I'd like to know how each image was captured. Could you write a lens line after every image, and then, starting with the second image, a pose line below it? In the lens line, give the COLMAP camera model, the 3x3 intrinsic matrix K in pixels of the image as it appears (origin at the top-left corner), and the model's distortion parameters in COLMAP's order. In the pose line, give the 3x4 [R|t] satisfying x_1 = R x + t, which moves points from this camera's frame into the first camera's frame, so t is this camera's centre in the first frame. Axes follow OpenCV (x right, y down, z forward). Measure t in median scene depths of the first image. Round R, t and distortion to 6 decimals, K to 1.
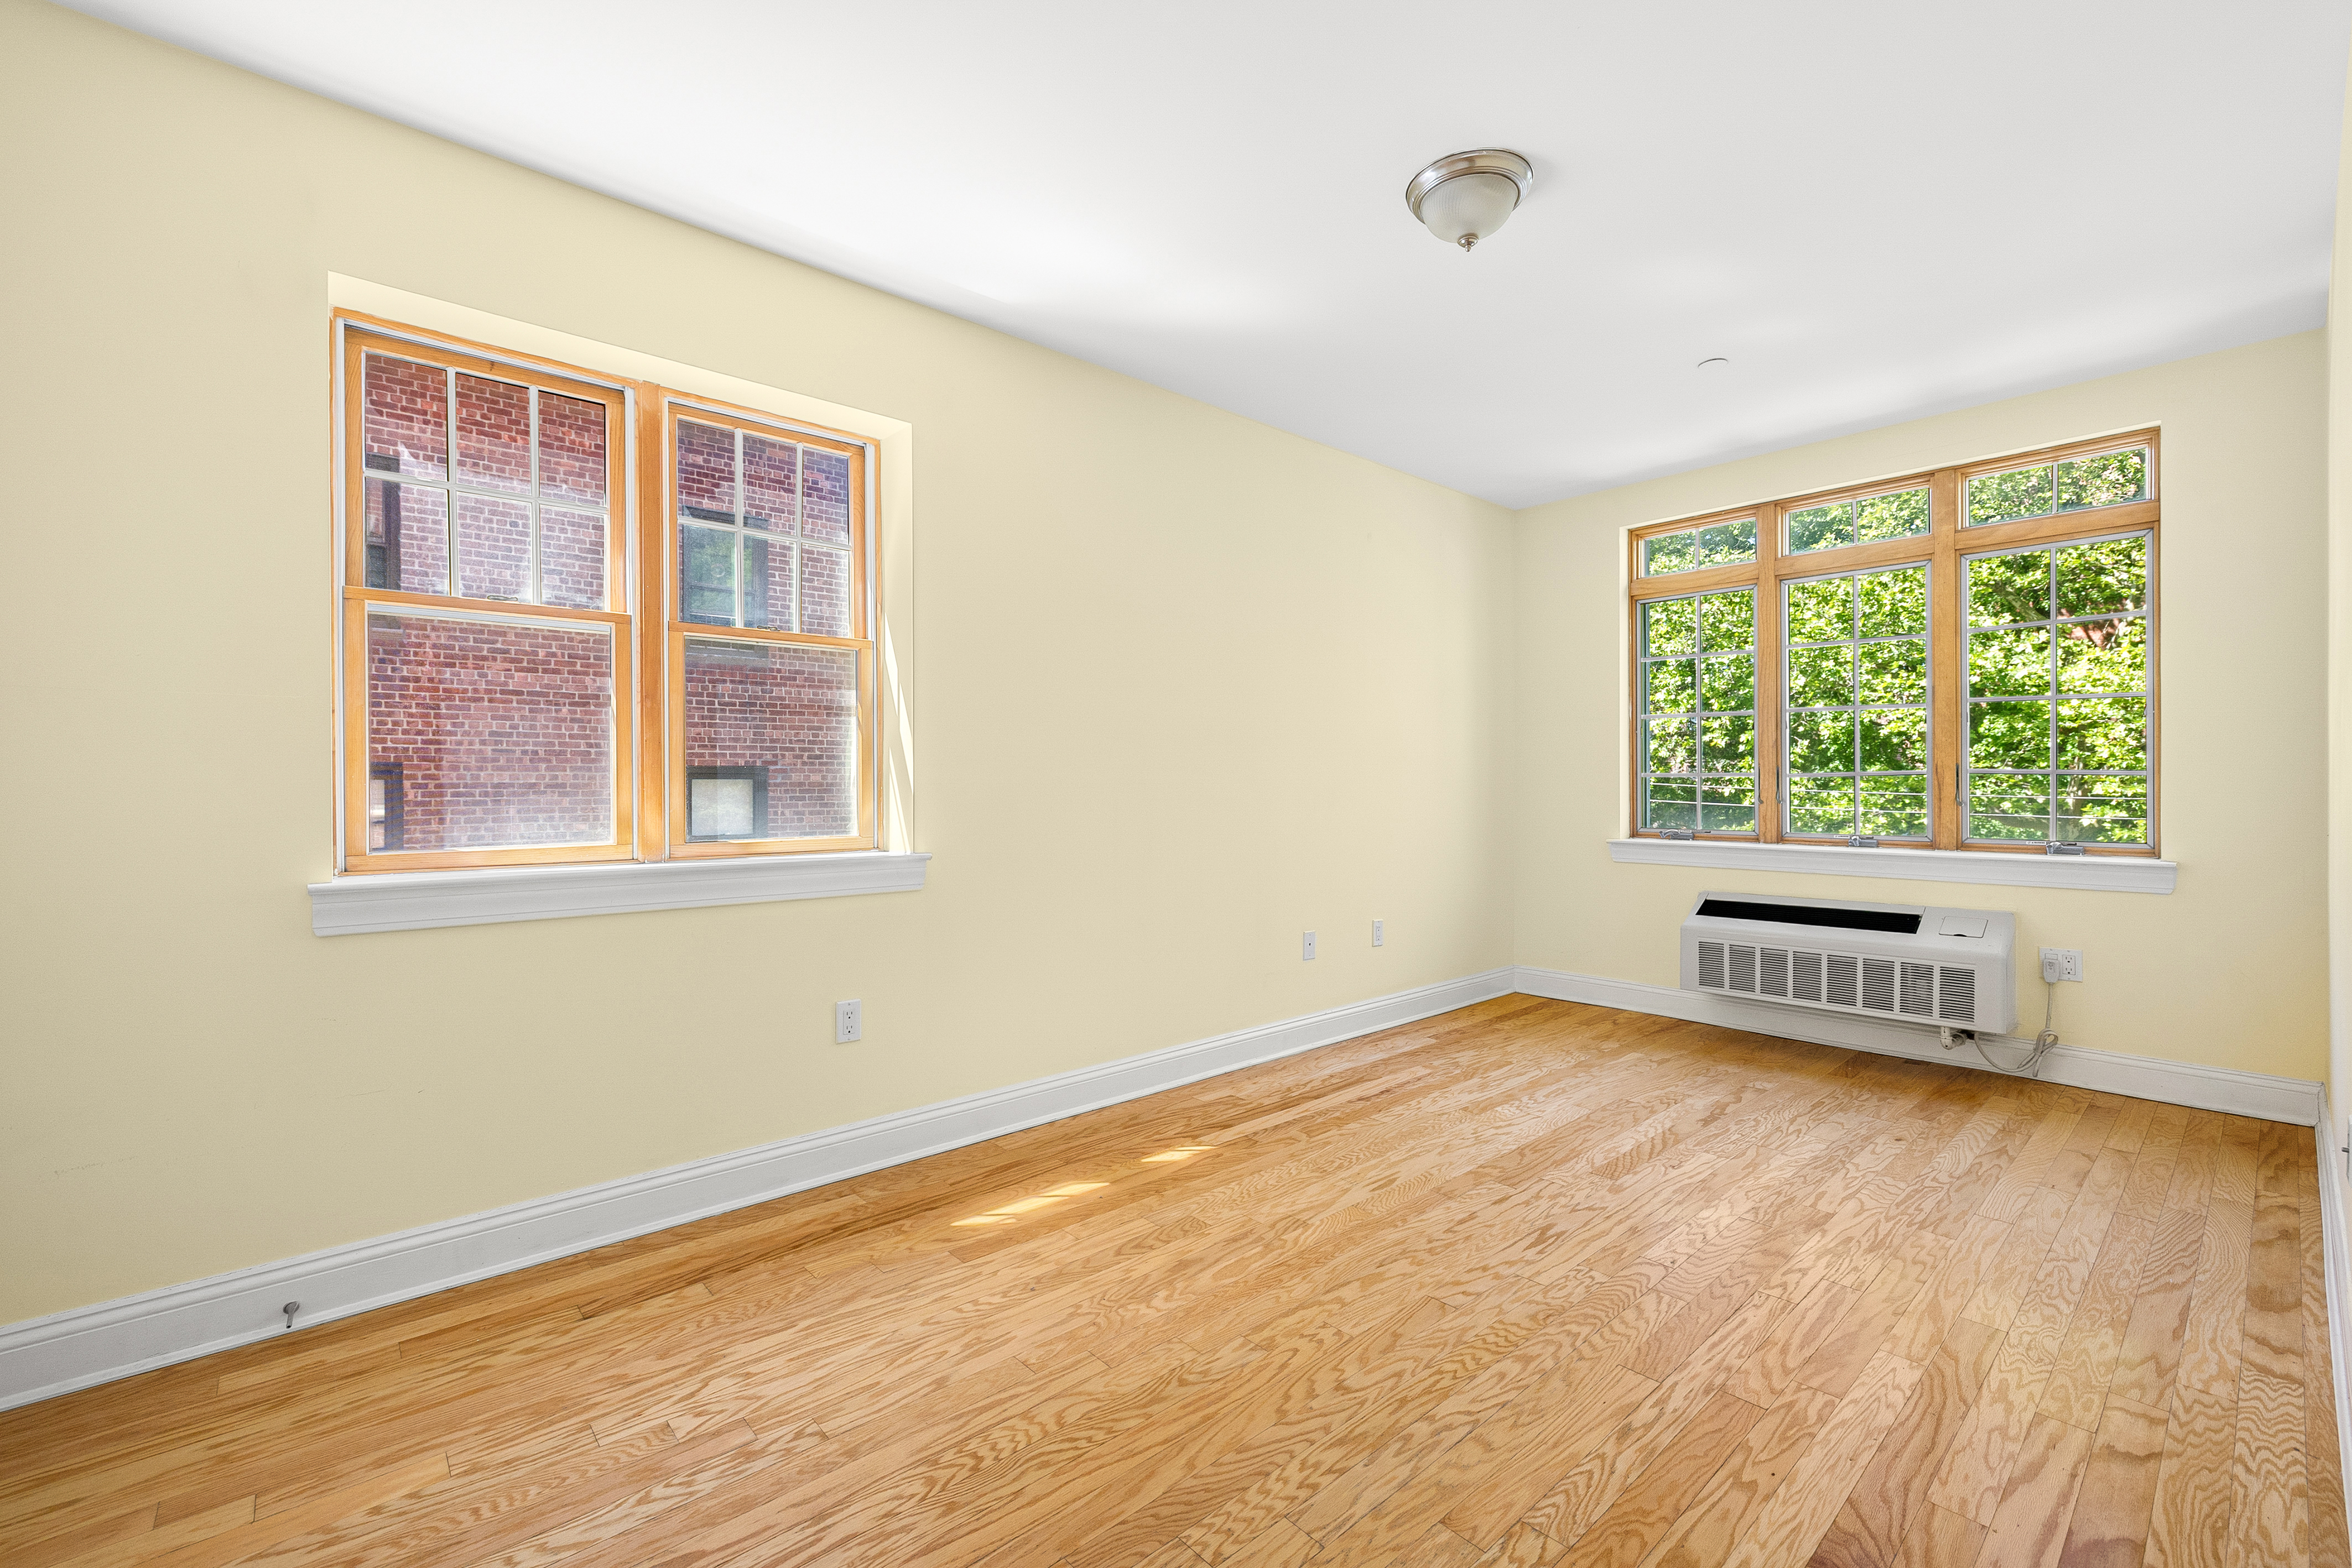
lens RADIAL K [[1022.9, 0, 1172.3], [0, 1022.9, 783.3], [0, 0, 1]] dist [0.002447, 0.000645]
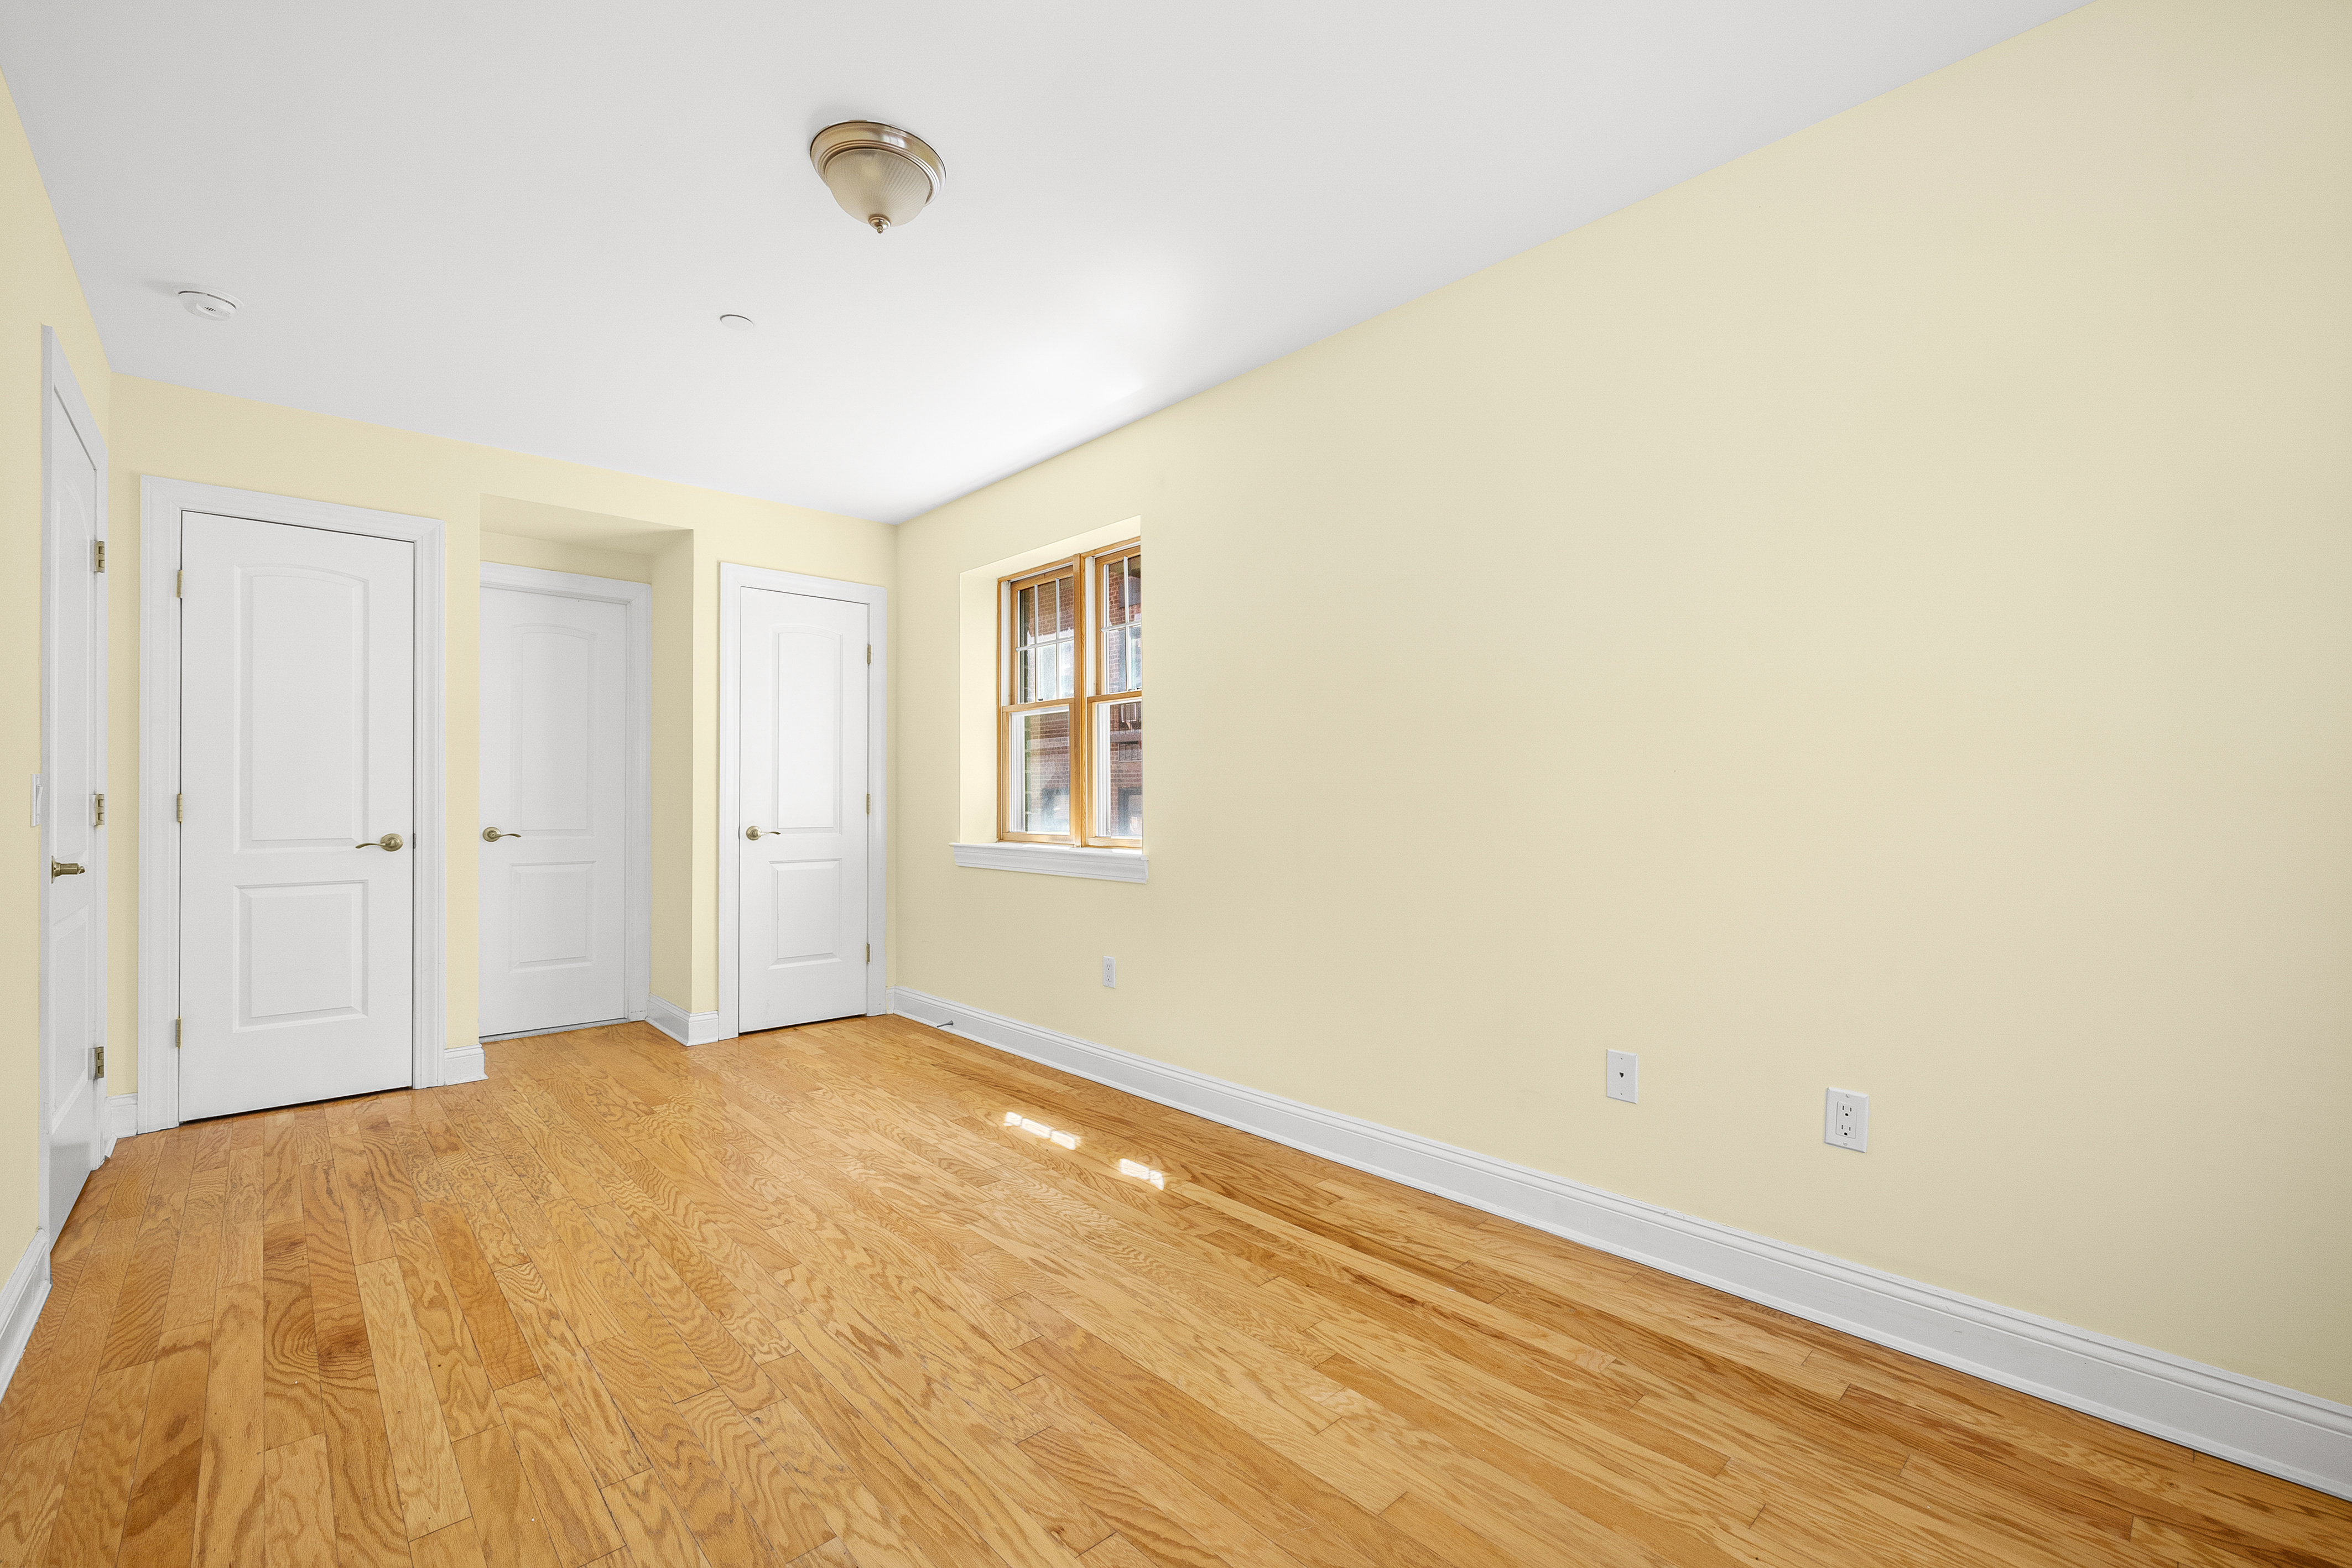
lens RADIAL K [[1022.9, 0, 1185.4], [0, 1022.9, 788.2], [0, 0, 1]] dist [0.002447, 0.000645]
pose [[-0.010788, -0.008993, -0.999901, 1.059369], [0.004010, 0.999951, -0.009037, -0.001842], [0.999934, -0.004107, -0.010751, 1.117103]]
